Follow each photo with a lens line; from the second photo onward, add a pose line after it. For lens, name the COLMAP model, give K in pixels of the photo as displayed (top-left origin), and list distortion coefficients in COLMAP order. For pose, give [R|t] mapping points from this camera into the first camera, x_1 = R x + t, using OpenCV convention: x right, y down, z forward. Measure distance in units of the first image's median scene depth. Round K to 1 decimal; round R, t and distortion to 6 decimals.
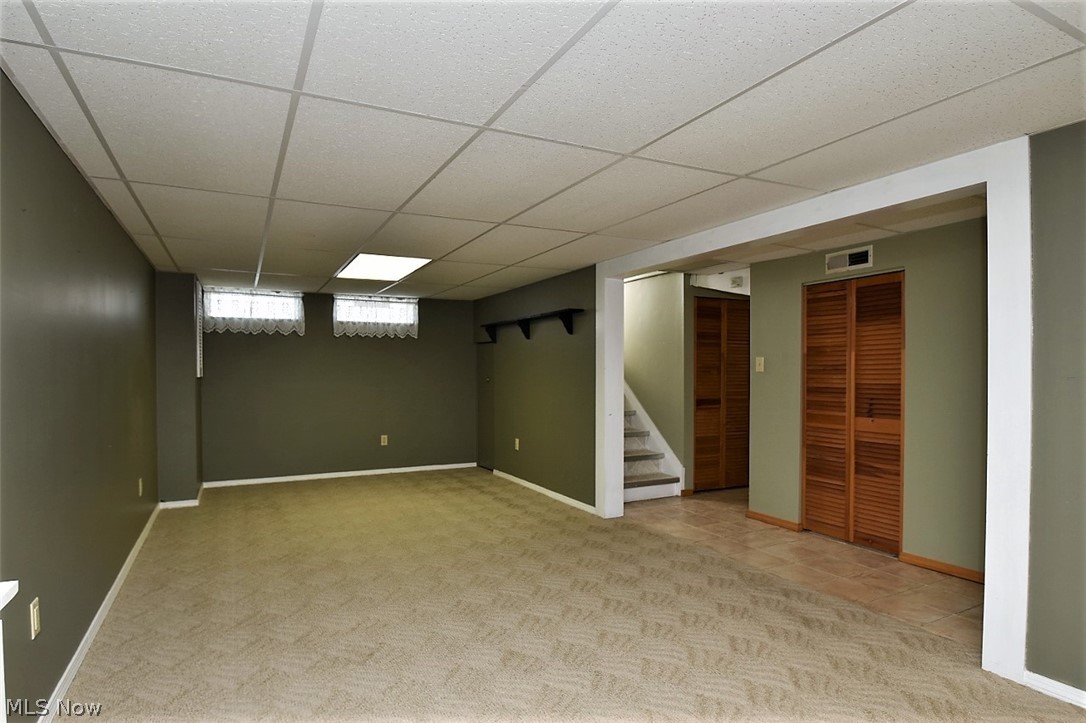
lens RADIAL K [[581.4, 0, 533.9], [0, 581.4, 372.4], [0, 0, 1]] dist [-0.003124, -0.000460]
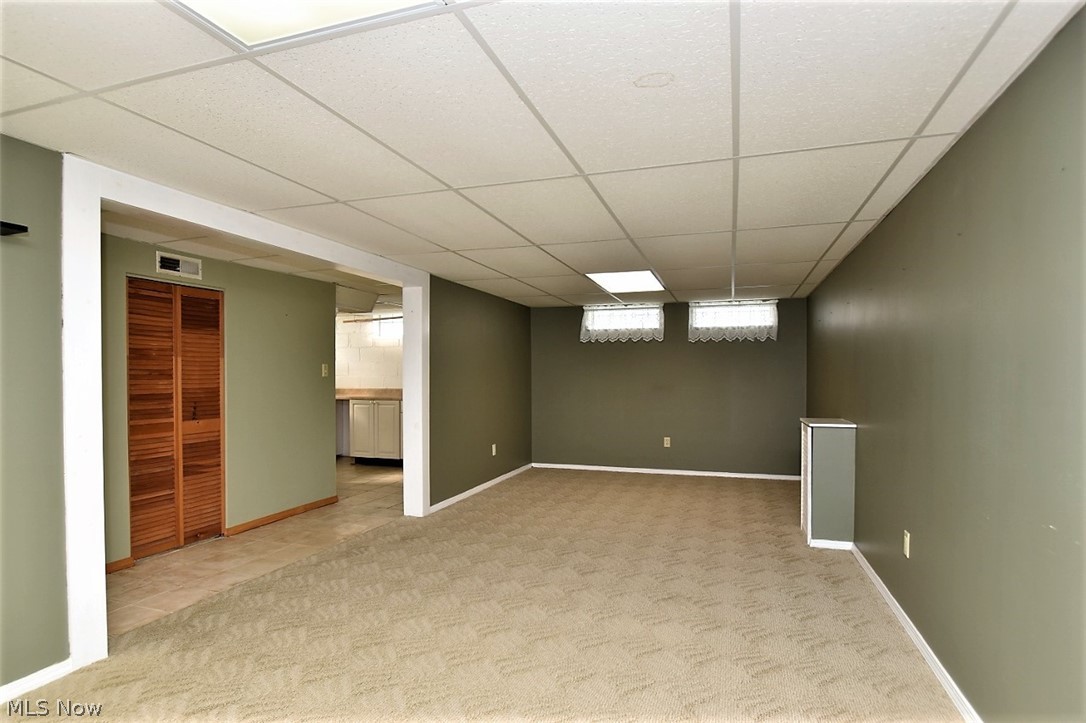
lens RADIAL K [[581.4, 0, 534.0], [0, 581.4, 363.7], [0, 0, 1]] dist [-0.003124, -0.000460]
pose [[-0.695971, 0.016549, 0.717879, -0.607661], [0.001142, 0.999759, -0.021940, -0.001304], [-0.718069, -0.014449, -0.695822, 1.265371]]
